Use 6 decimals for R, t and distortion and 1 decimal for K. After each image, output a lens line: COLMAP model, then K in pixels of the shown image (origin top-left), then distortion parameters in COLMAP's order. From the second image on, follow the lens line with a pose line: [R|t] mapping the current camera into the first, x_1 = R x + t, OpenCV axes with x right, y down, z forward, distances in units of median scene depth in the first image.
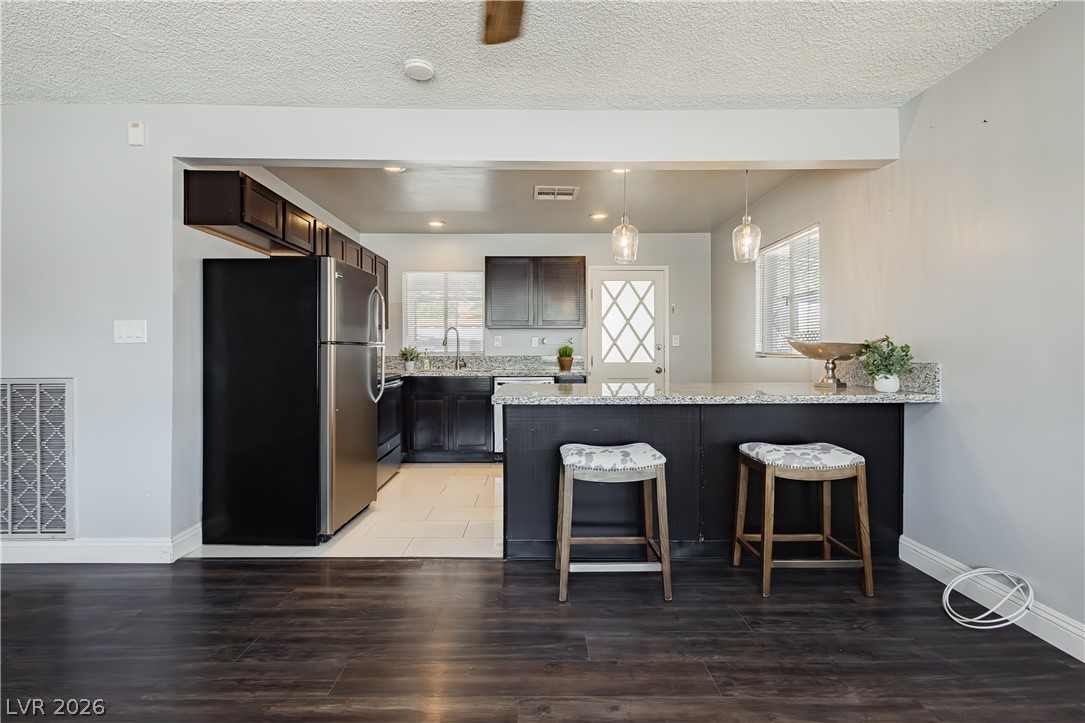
lens RADIAL K [[502.7, 0, 537.3], [0, 502.7, 354.2], [0, 0, 1]] dist [0.005269, 0.000035]
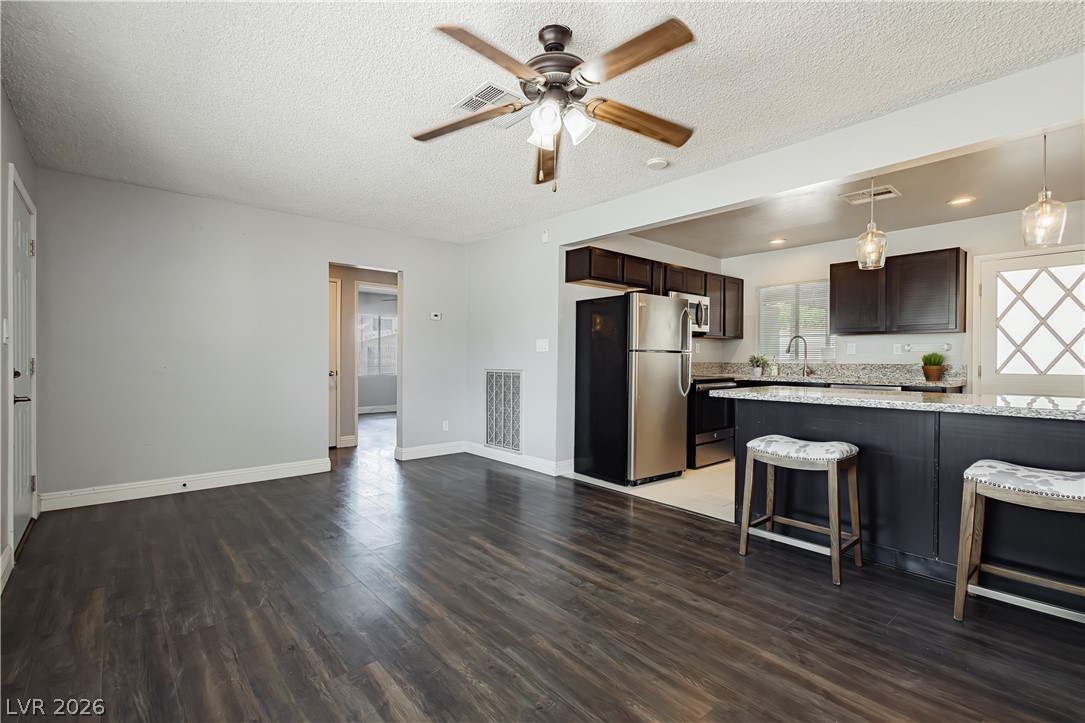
lens RADIAL K [[494.4, 0, 542.5], [0, 494.4, 361.5], [0, 0, 1]] dist [0.002834, -0.000071]
pose [[0.646156, 0.007813, -0.763166, 0.540368], [-0.011747, 0.999931, 0.000291, 0.011895], [0.763115, 0.008777, 0.646203, -0.147562]]
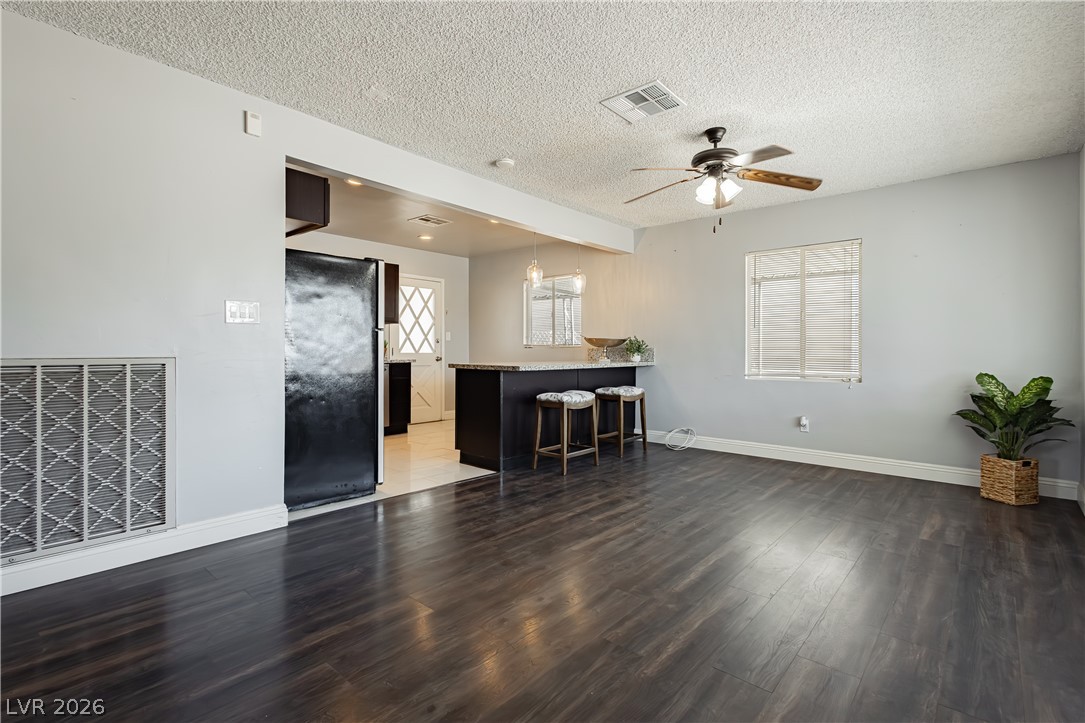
lens RADIAL K [[507.7, 0, 541.2], [0, 507.7, 354.4], [0, 0, 1]] dist [0.002841, 0.000439]
pose [[0.666091, -0.000235, 0.745871, -1.133739], [-0.000454, 1.000000, 0.000721, 0.039010], [-0.745871, -0.000819, 0.666090, -0.142055]]
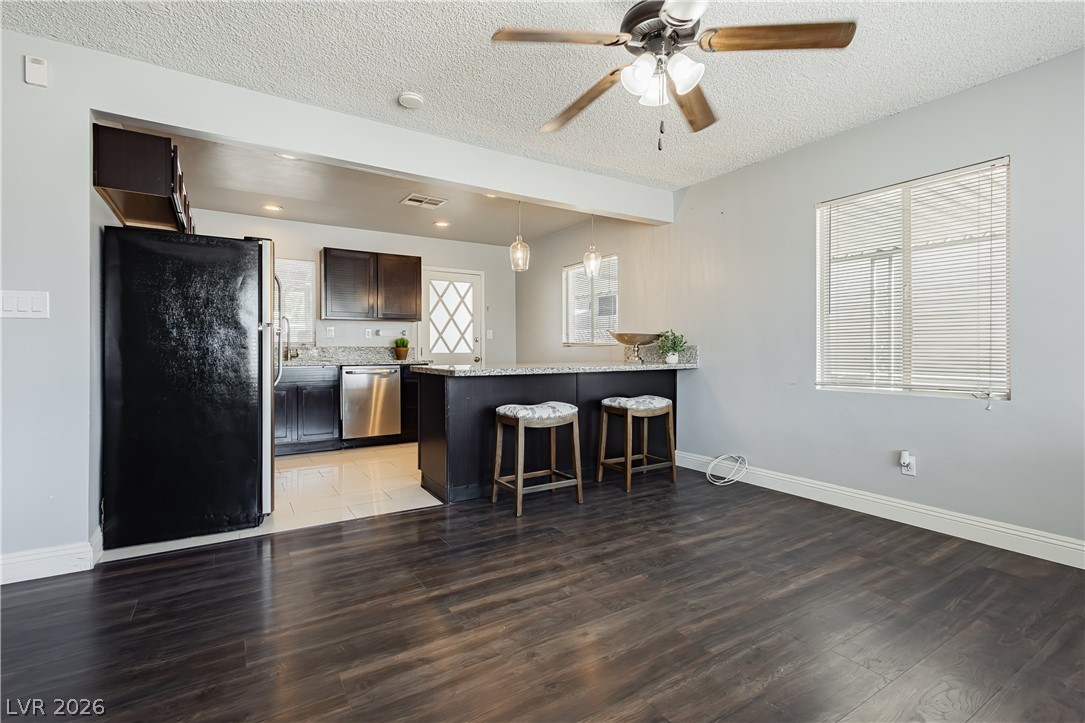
lens RADIAL K [[498.4, 0, 544.6], [0, 498.4, 355.4], [0, 0, 1]] dist [0.002024, -0.000426]
pose [[0.848202, -0.004988, 0.529649, -0.495246], [0.003660, 0.999987, 0.003556, 0.038614], [-0.529660, -0.001077, 0.848209, -0.155891]]
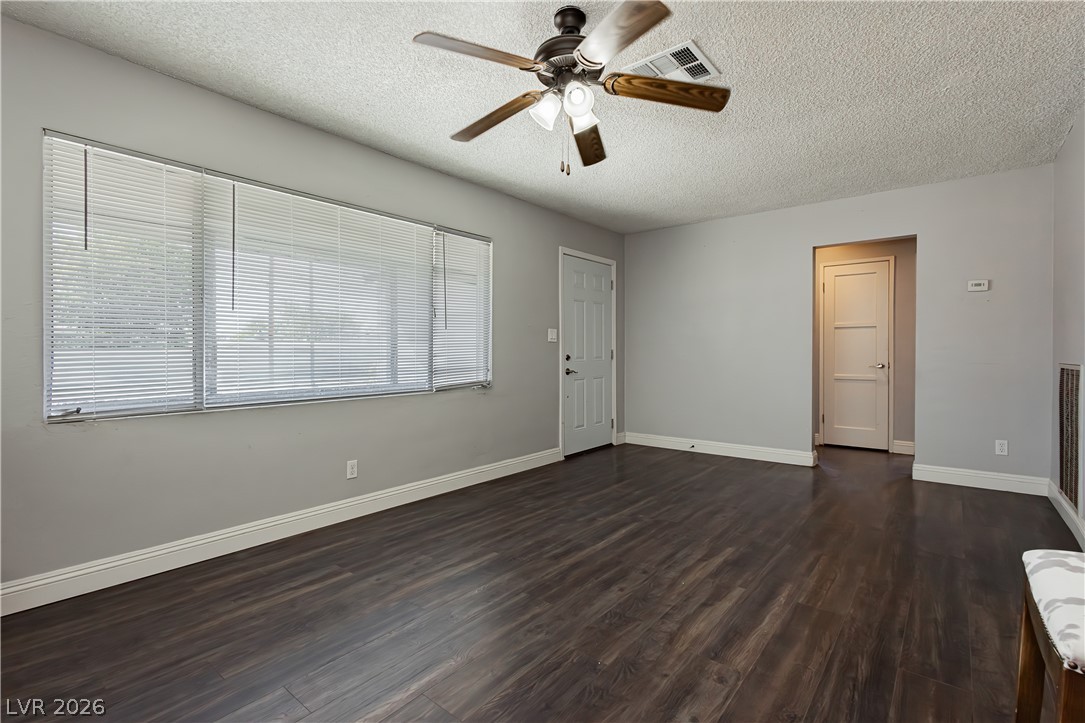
lens RADIAL K [[498.4, 0, 544.6], [0, 498.4, 355.4], [0, 0, 1]] dist [0.002024, -0.000426]
pose [[-0.639086, 0.009042, -0.769082, 0.581174], [-0.002194, 0.999905, 0.013579, 0.015103], [0.769132, 0.010366, -0.639006, 0.777418]]
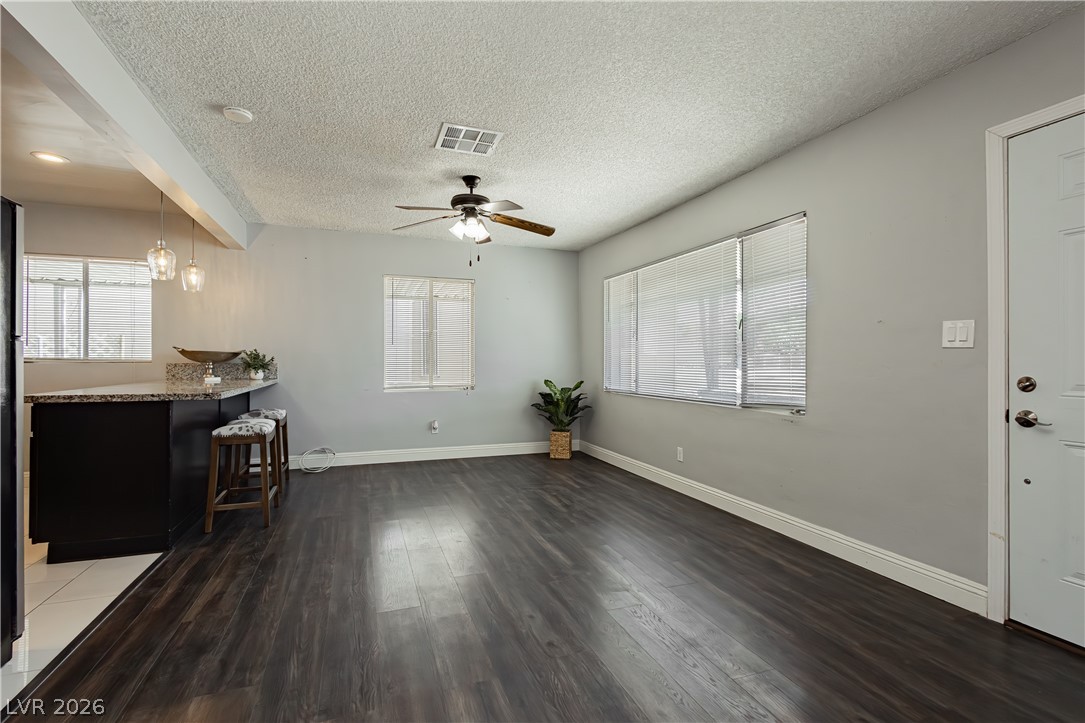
lens RADIAL K [[499.9, 0, 544.7], [0, 499.9, 359.4], [0, 0, 1]] dist [0.000492, -0.000132]
pose [[-0.344961, 0.003481, 0.938611, -1.301270], [0.004104, 0.999989, -0.002201, 0.009488], [-0.938608, 0.003093, -0.344971, 0.606725]]
